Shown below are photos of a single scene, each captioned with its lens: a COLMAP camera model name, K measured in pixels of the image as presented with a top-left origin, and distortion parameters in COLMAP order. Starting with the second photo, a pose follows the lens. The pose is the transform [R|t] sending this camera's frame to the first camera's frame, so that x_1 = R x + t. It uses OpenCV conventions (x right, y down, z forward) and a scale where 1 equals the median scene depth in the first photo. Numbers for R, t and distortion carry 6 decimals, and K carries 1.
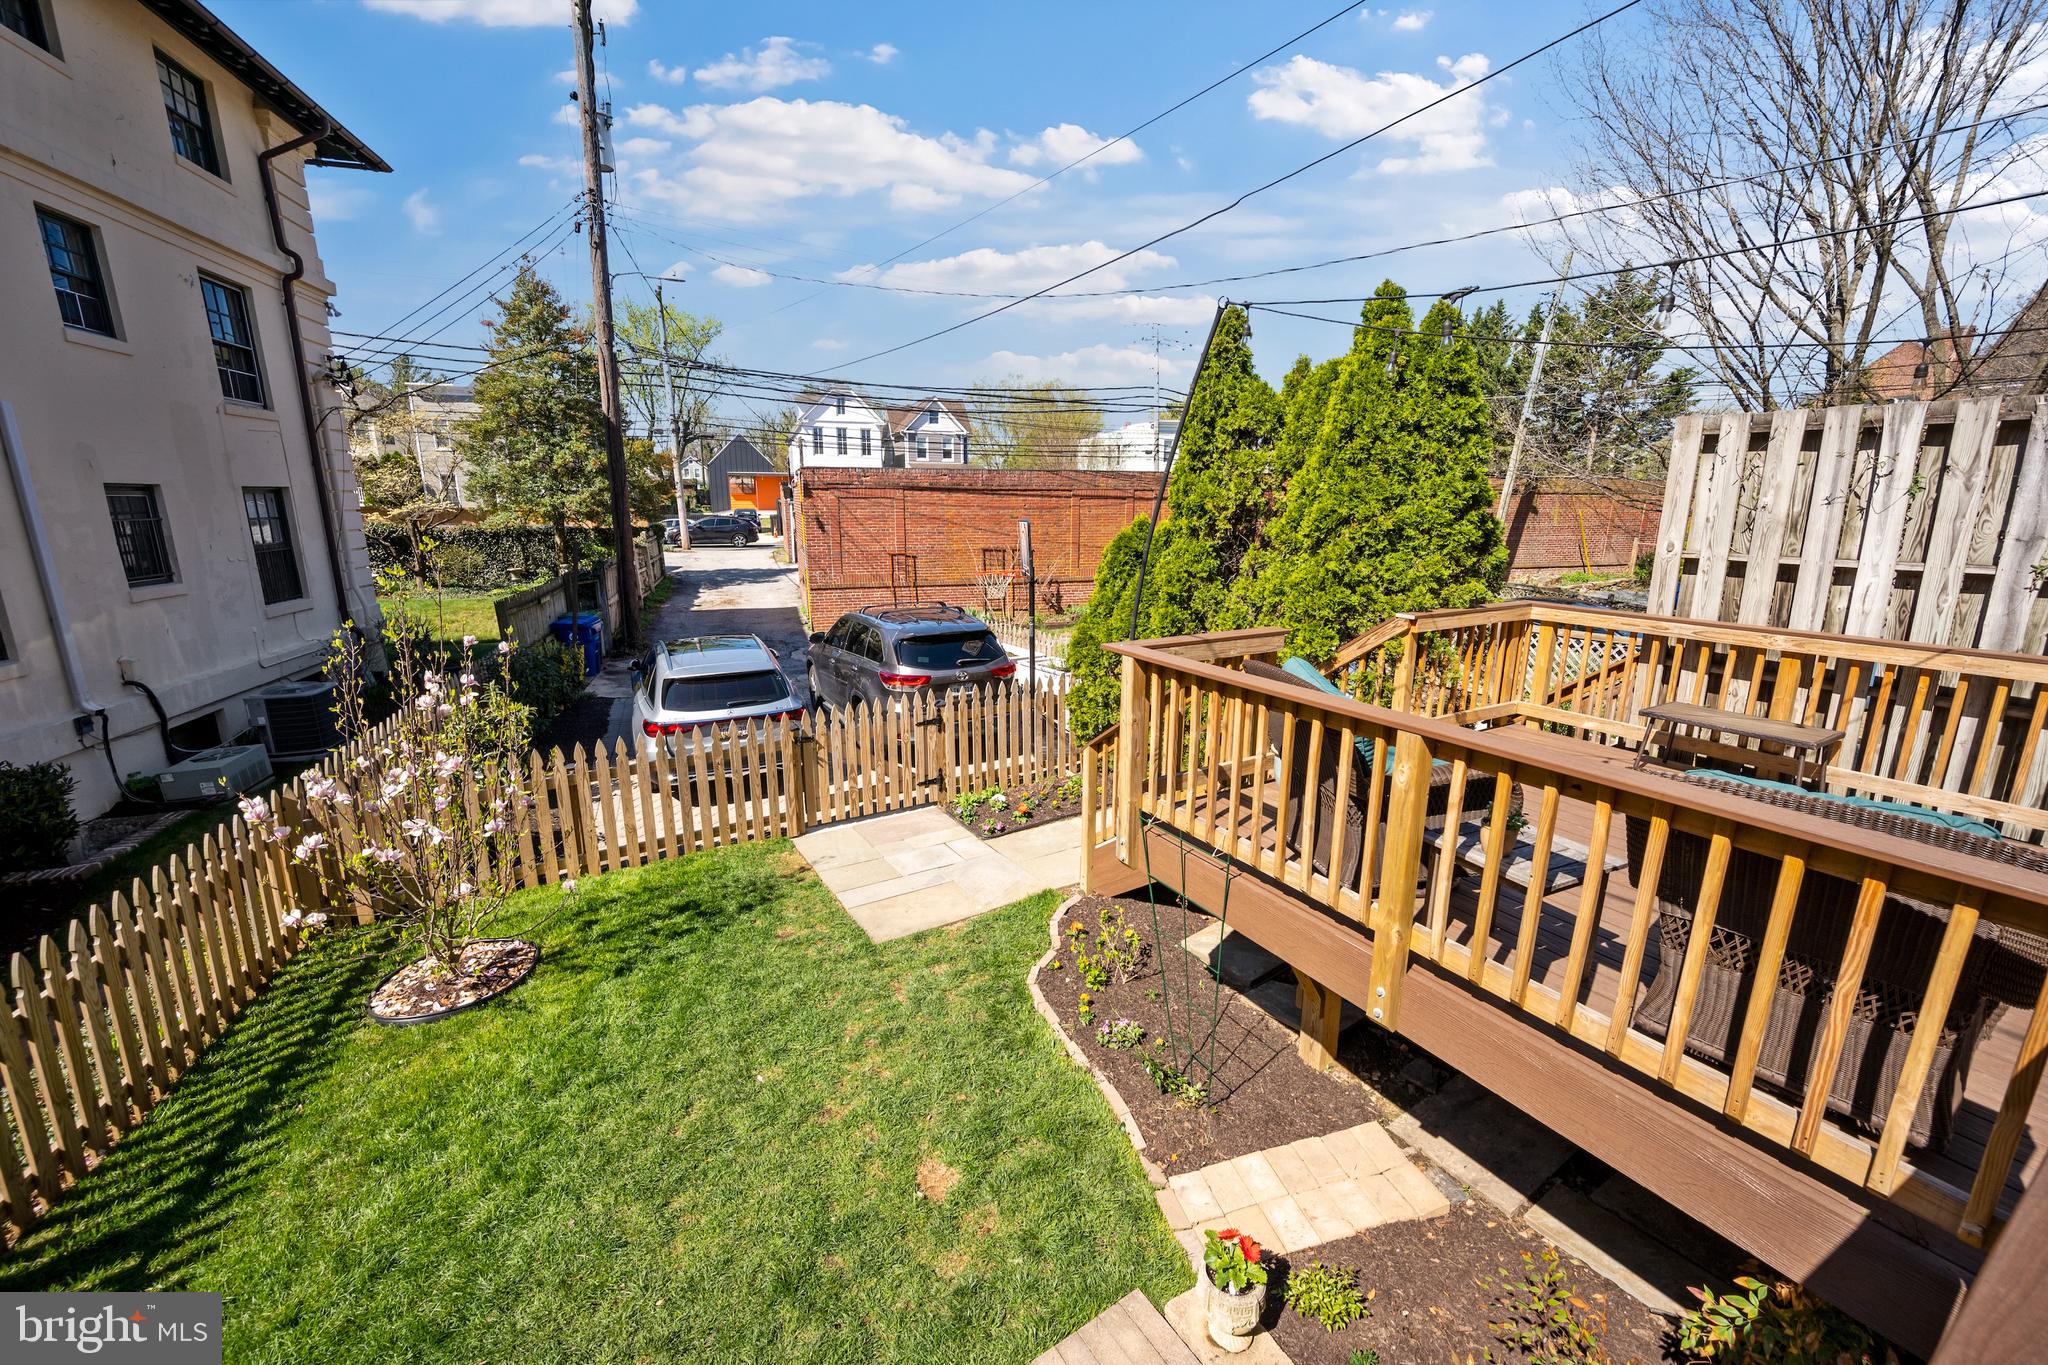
lens RADIAL K [[800.1, 0, 1028.5], [0, 800.1, 684.8], [0, 0, 1]] dist [-0.005421, 0.001052]
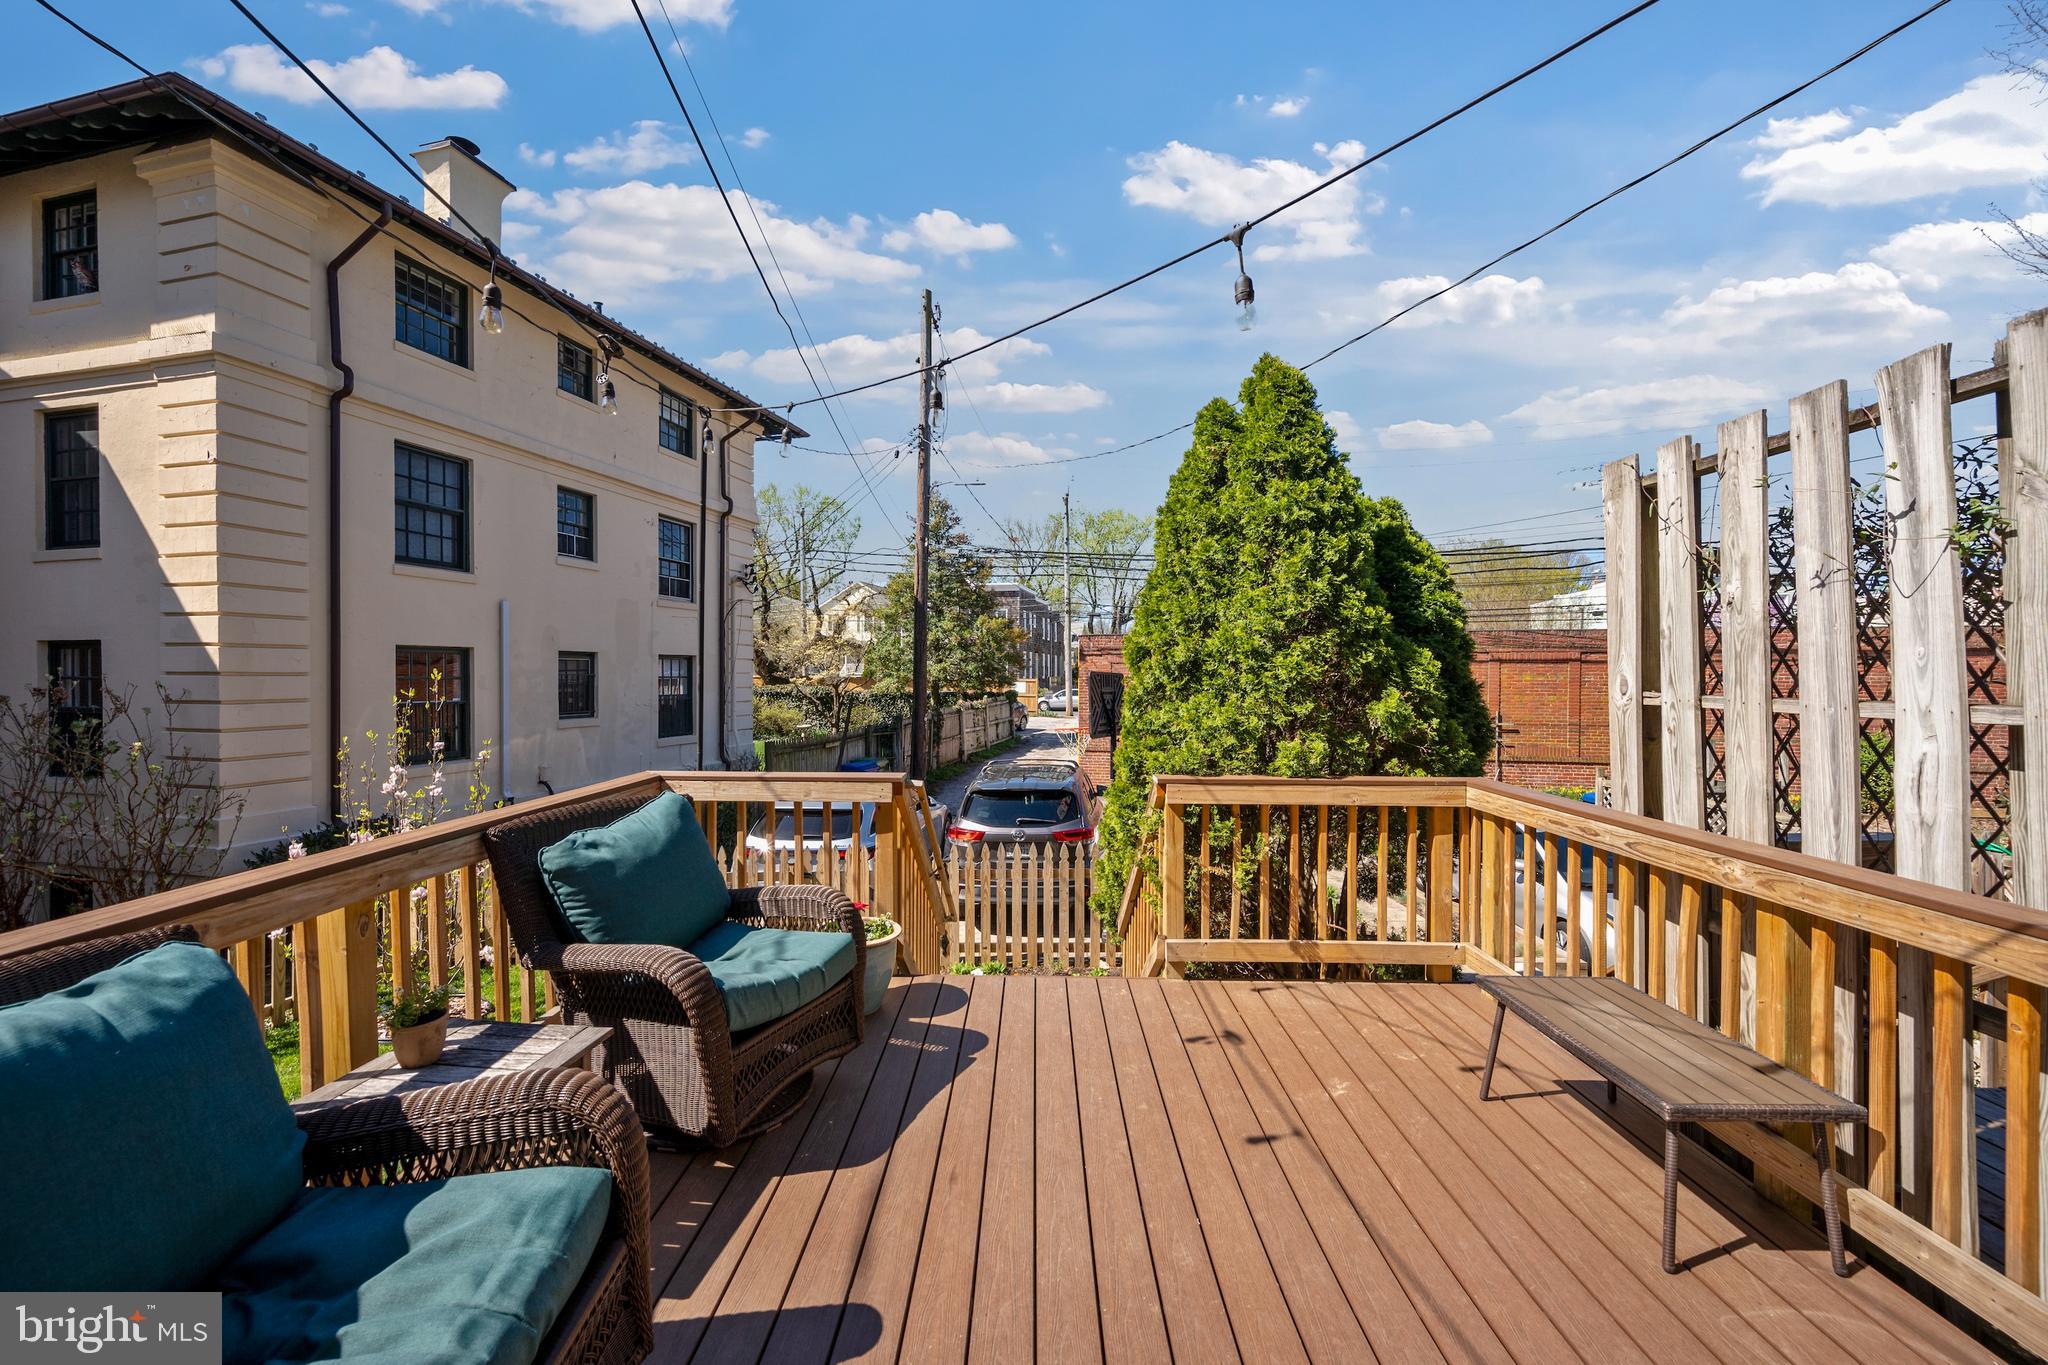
lens RADIAL K [[803.8, 0, 1025.5], [0, 803.8, 680.2], [0, 0, 1]] dist [-0.001753, -0.000014]
pose [[0.851307, 0.001263, -0.524666, 0.469434], [-0.116330, 0.975562, -0.186405, -0.015918], [0.511609, 0.219723, 0.830649, 0.208702]]
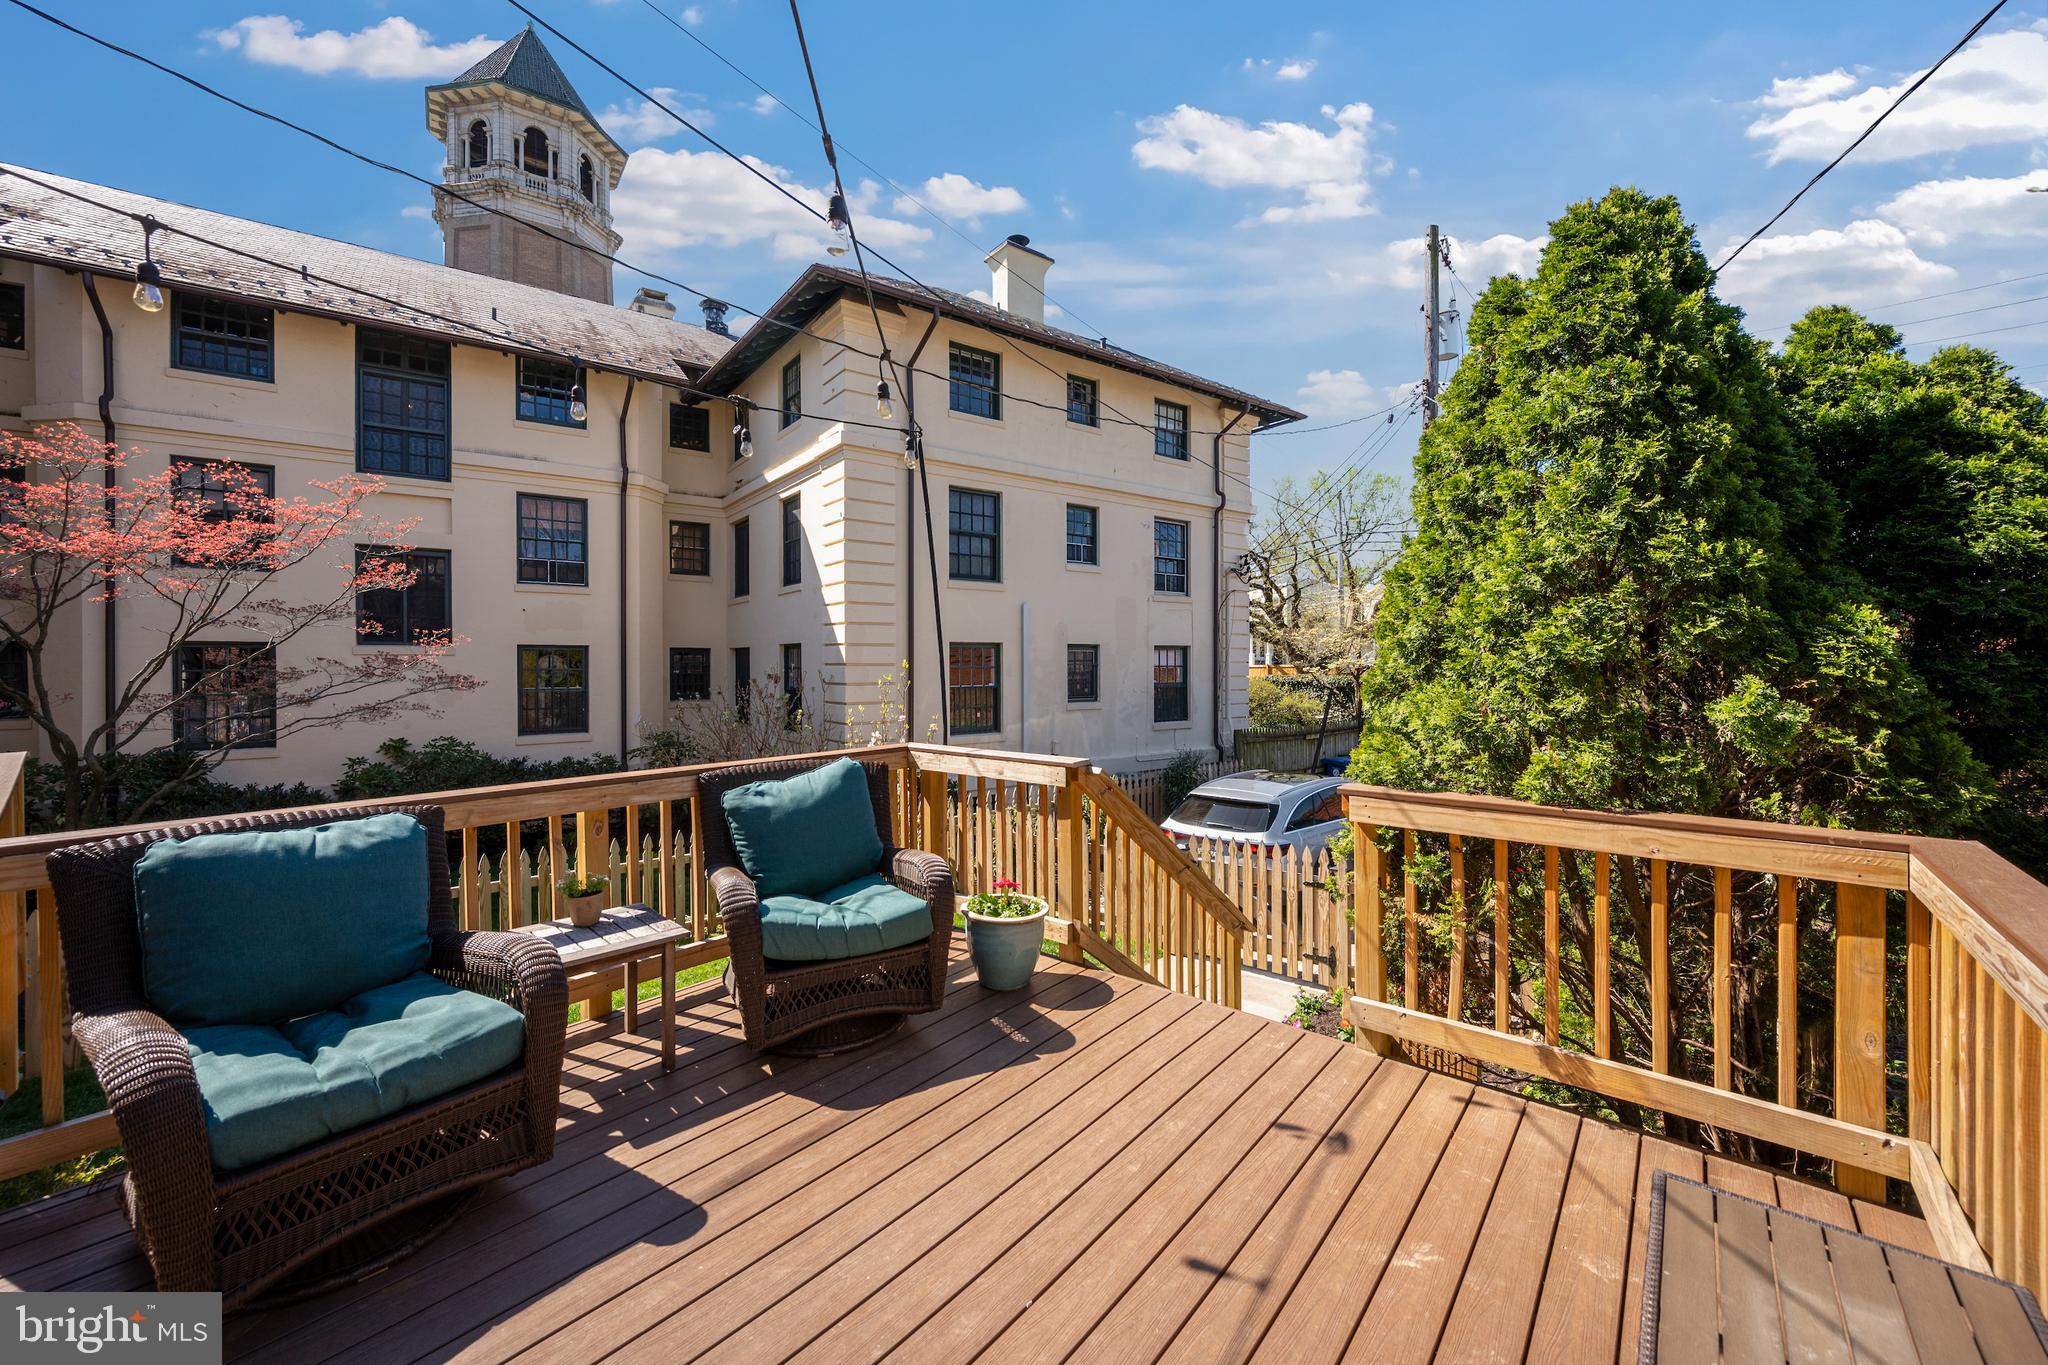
lens RADIAL K [[803.7, 0, 1026.1], [0, 803.7, 663.5], [0, 0, 1]] dist [0.000286, 0.000323]
pose [[0.331524, -0.006806, -0.943422, 0.586014], [-0.207255, 0.975022, -0.079865, -0.051453], [0.920401, 0.222006, 0.321833, 0.380009]]
